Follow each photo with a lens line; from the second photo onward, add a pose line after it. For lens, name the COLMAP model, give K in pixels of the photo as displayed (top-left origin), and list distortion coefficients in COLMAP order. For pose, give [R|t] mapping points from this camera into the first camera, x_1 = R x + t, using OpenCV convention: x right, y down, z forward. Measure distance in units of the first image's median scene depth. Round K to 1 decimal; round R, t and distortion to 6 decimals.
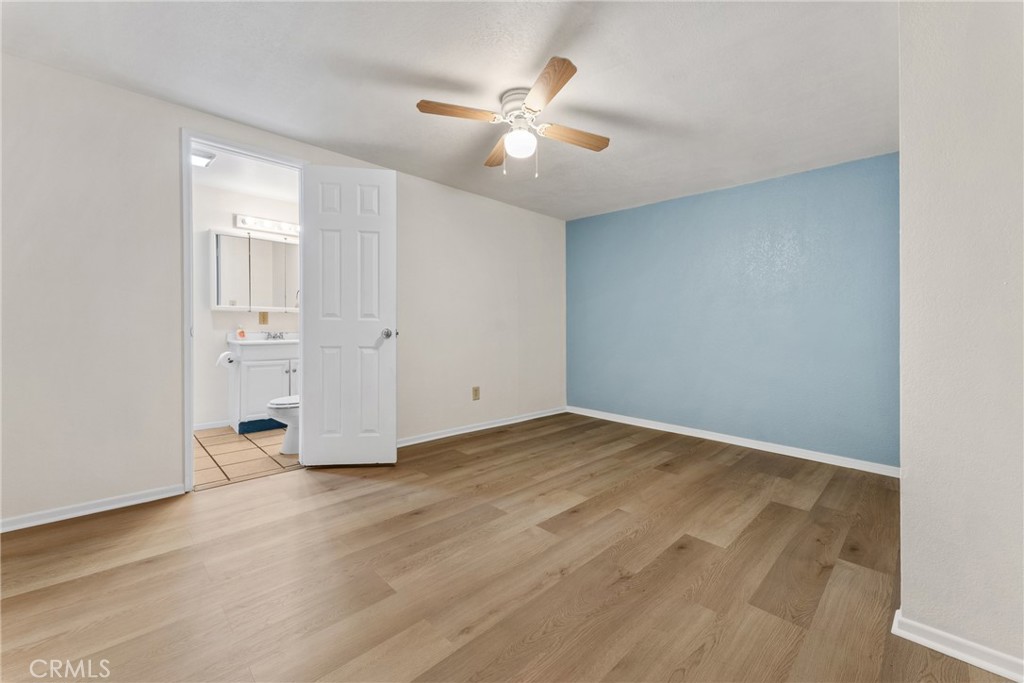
lens RADIAL K [[413.8, 0, 508.2], [0, 413.8, 341.9], [0, 0, 1]] dist [-0.004055, -0.000270]
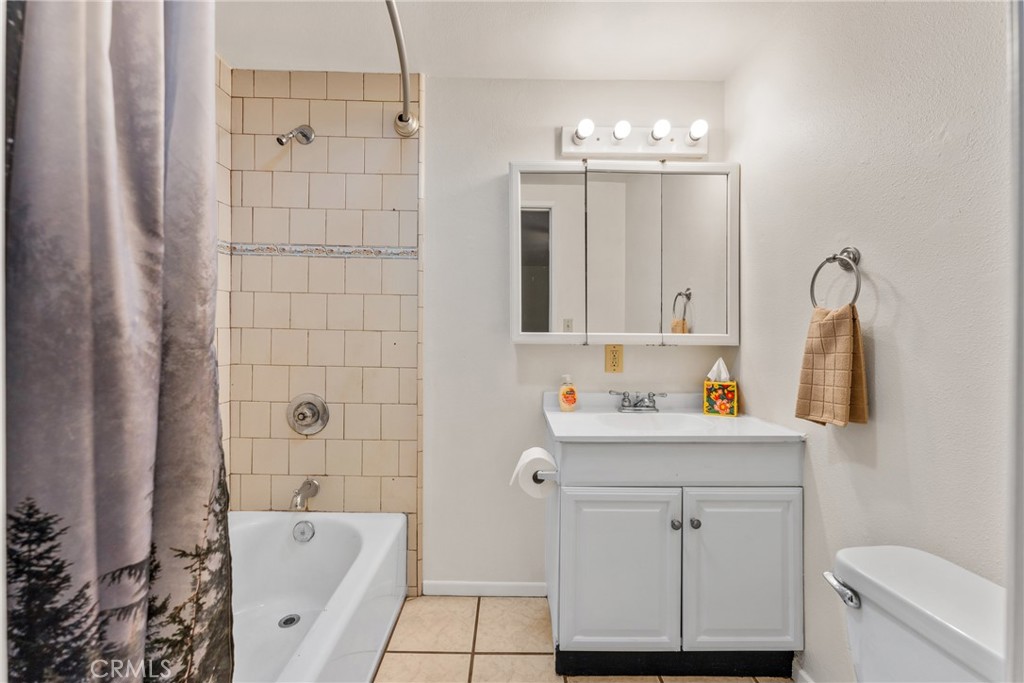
lens RADIAL K [[413.8, 0, 510.5], [0, 413.8, 344.9], [0, 0, 1]] dist [-0.004055, -0.000270]
pose [[0.724605, 0.005849, -0.689139, -0.389860], [-0.011920, 0.999921, -0.004046, -0.072182], [0.689061, 0.011146, 0.724618, 0.641768]]
